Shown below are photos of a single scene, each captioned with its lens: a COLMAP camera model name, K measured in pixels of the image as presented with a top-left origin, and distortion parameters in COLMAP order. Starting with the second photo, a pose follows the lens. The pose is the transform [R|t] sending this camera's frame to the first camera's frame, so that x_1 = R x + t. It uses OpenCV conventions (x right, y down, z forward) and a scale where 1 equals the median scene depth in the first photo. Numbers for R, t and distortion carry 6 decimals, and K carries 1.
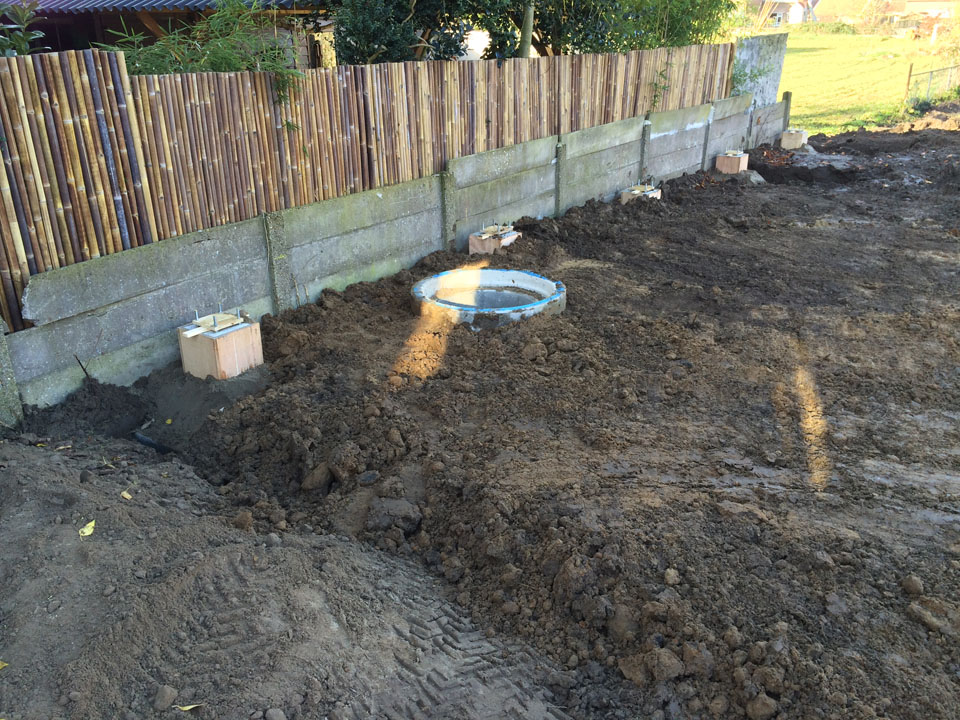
lens RADIAL K [[804.9, 0, 480.4], [0, 804.9, 363.2], [0, 0, 1]] dist [0.042017, -0.055760]
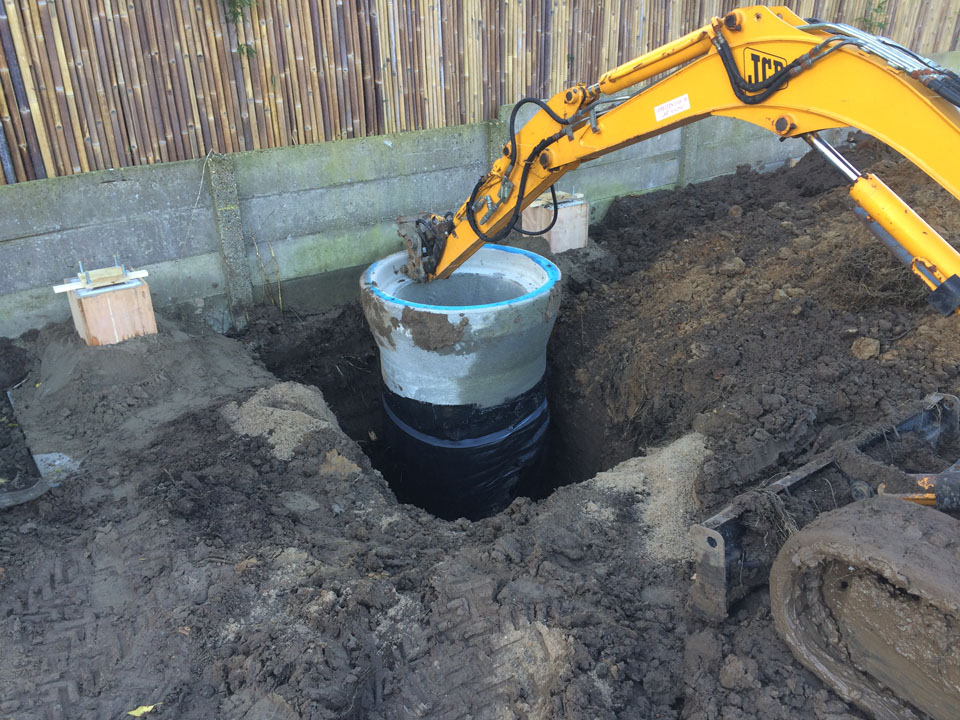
lens RADIAL K [[804.9, 0, 483.4], [0, 804.9, 357.4], [0, 0, 1]] dist [0.042017, -0.055760]
pose [[0.934050, 0.151321, -0.323502, 0.299406], [-0.134355, 0.988145, 0.074289, -0.075857], [0.330908, -0.025926, 0.943307, 0.286825]]
